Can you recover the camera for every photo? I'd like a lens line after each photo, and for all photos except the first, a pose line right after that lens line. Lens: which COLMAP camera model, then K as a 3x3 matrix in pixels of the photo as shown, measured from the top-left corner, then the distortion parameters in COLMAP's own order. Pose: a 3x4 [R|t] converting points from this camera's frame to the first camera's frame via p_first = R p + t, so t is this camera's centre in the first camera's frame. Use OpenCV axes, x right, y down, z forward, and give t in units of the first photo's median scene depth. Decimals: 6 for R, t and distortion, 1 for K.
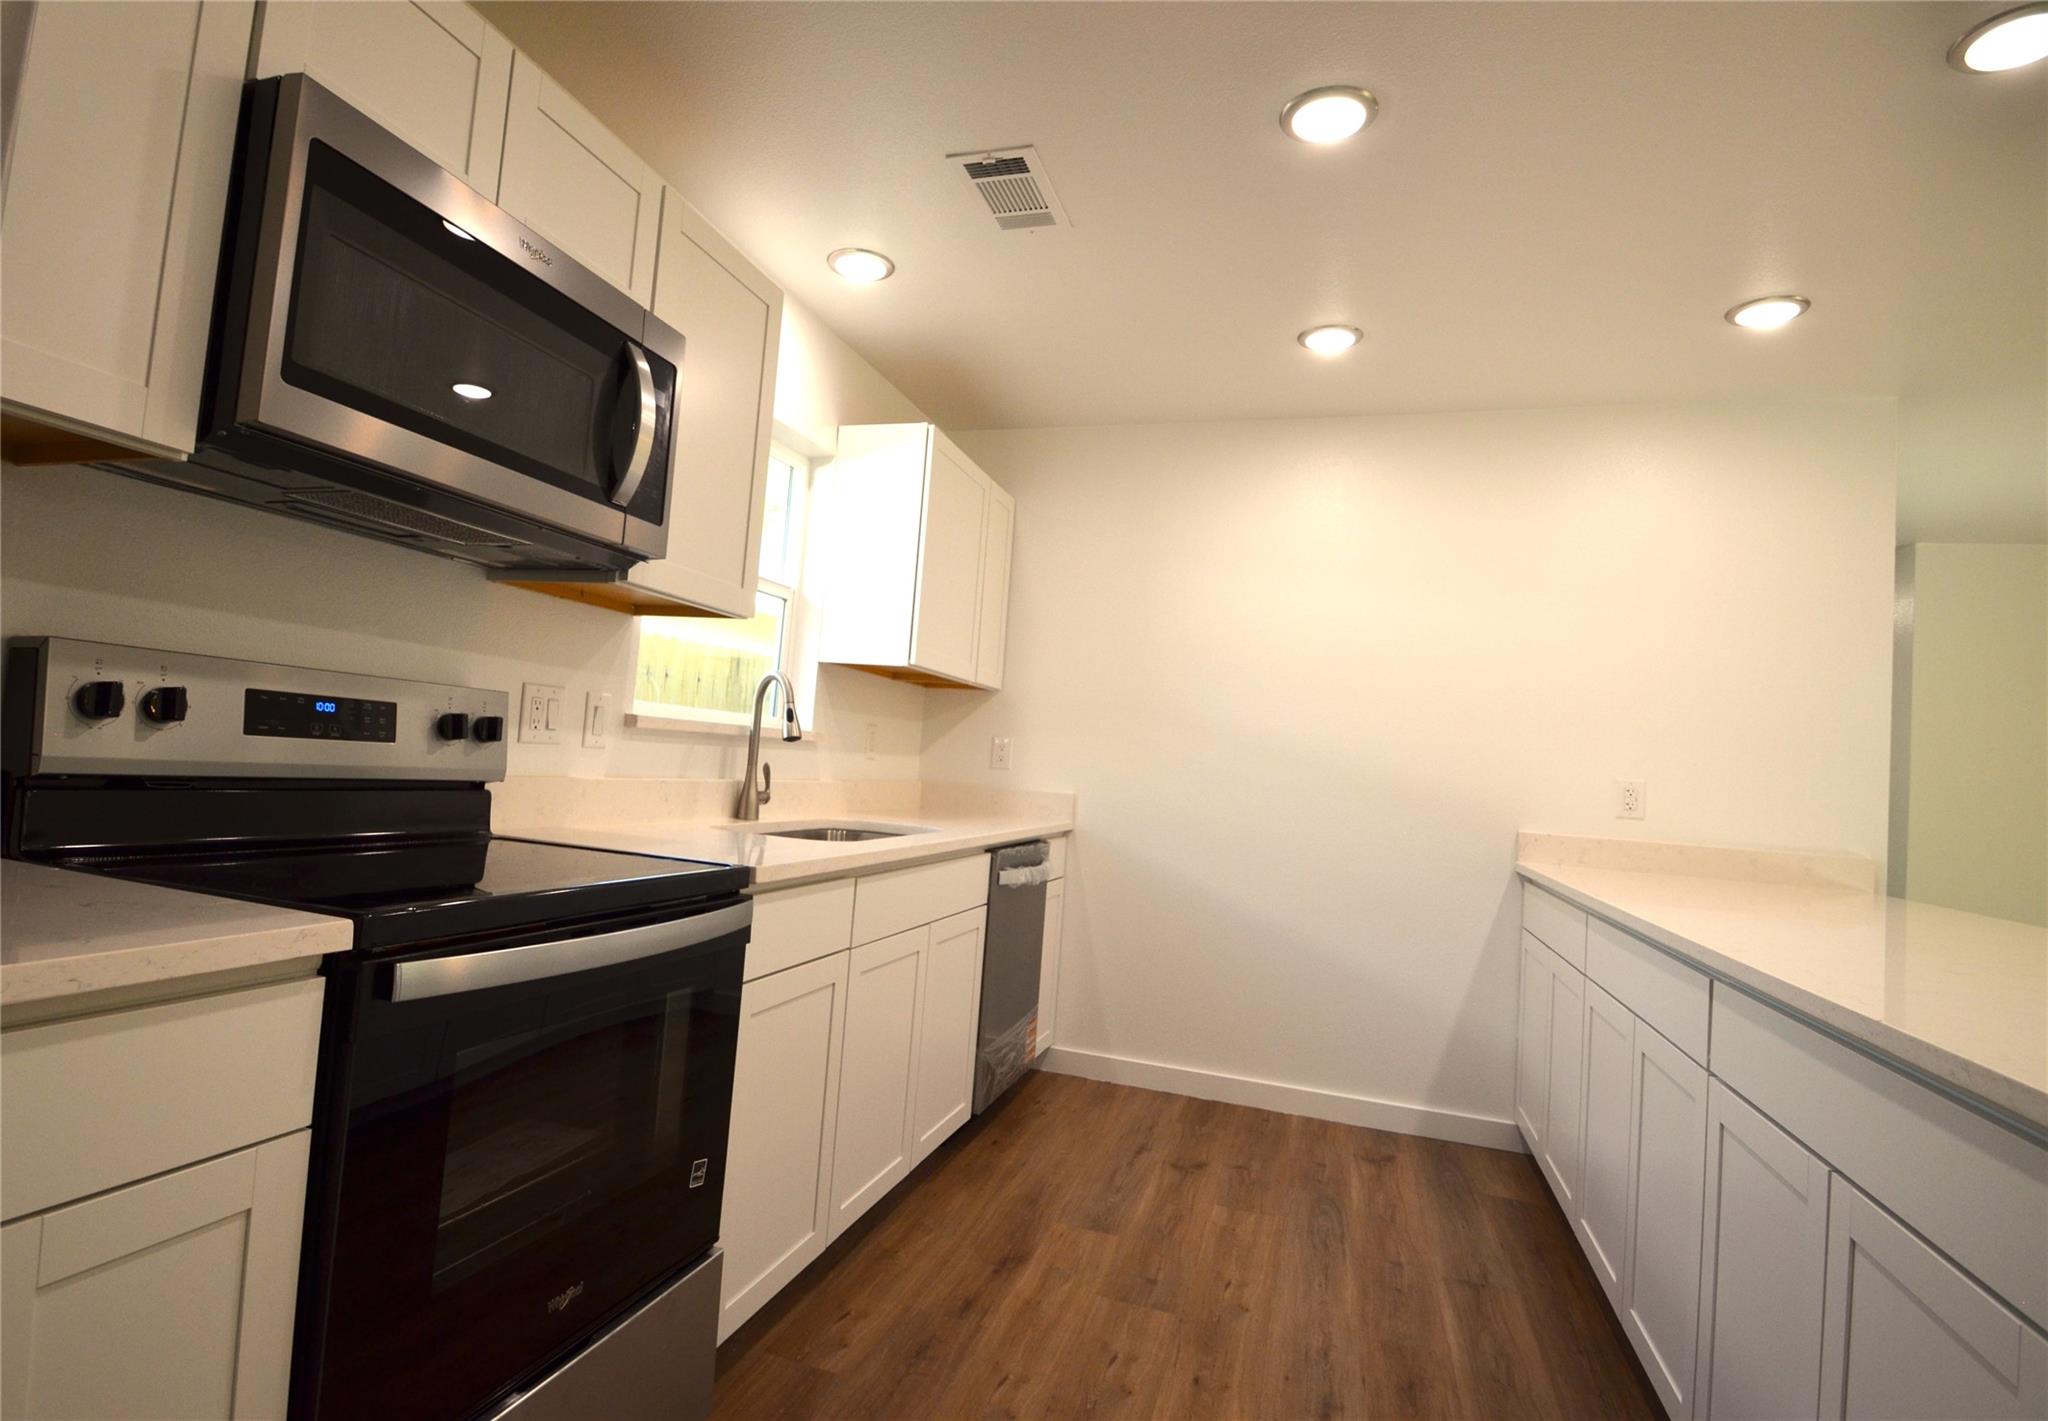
lens RADIAL K [[1047.3, 0, 1002.0], [0, 1047.3, 703.3], [0, 0, 1]] dist [-0.000325, -0.017689]
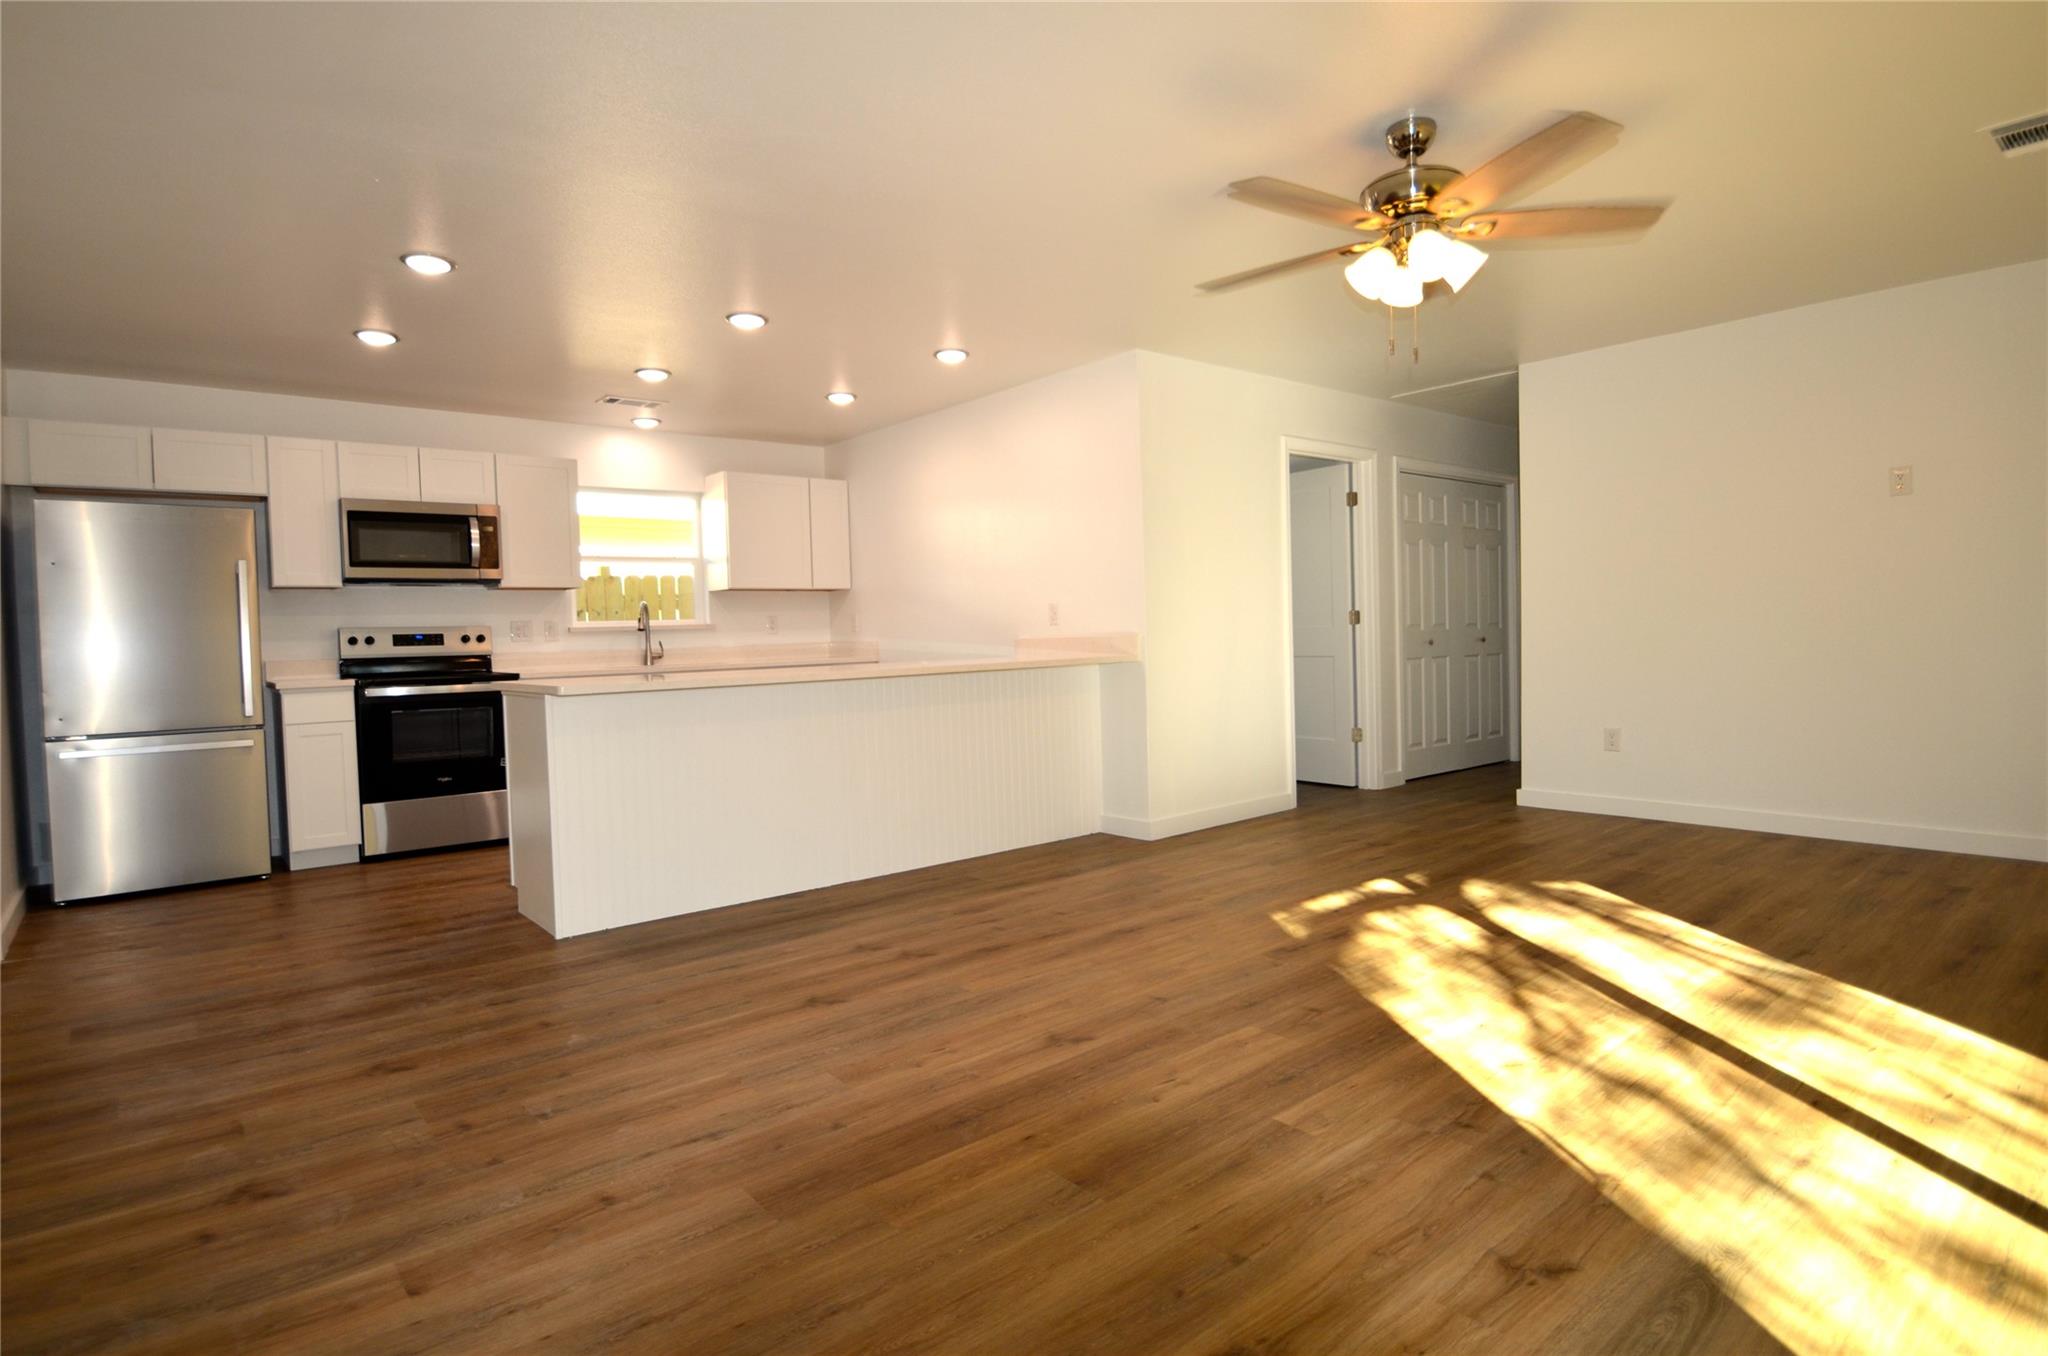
lens RADIAL K [[1059.8, 0, 1019.7], [0, 1059.8, 672.2], [0, 0, 1]] dist [0.000075, -0.018800]
pose [[0.834985, -0.081595, -0.544190, 2.315483], [0.123030, 0.991593, 0.040095, 0.175920], [0.536343, -0.100431, 0.838004, -0.733909]]
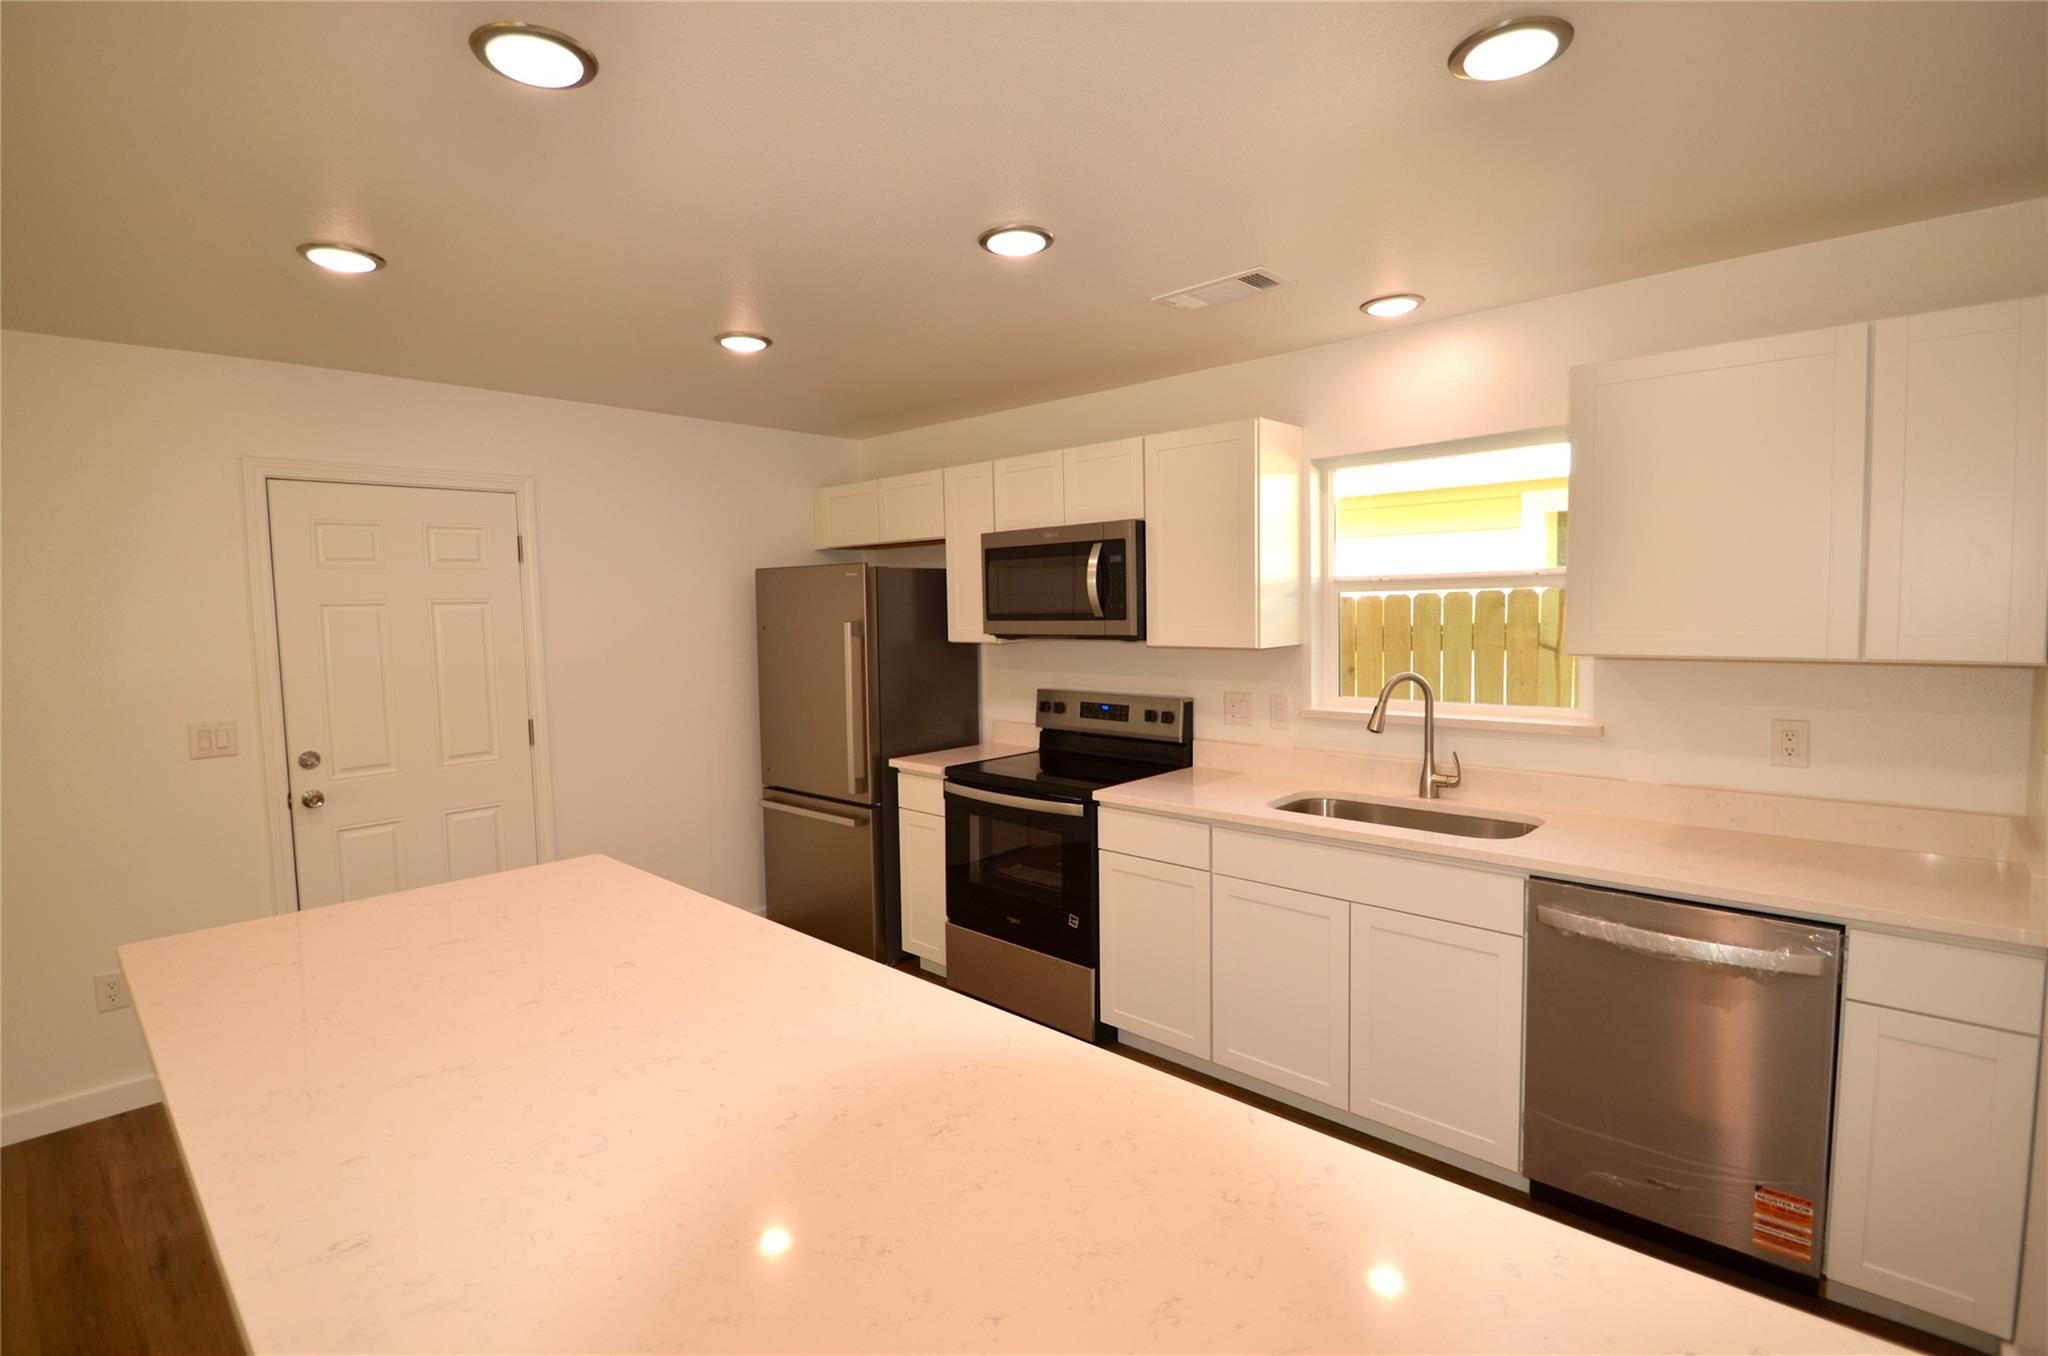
lens RADIAL K [[959.9, 0, 1024.0], [0, 959.9, 678.0], [0, 0, 1]] dist [-0.000781, -0.000208]
pose [[-0.438913, -0.001259, -0.898529, 1.232807], [0.034927, 0.999219, -0.018461, -0.025430], [0.897850, -0.039486, -0.438526, 1.412675]]
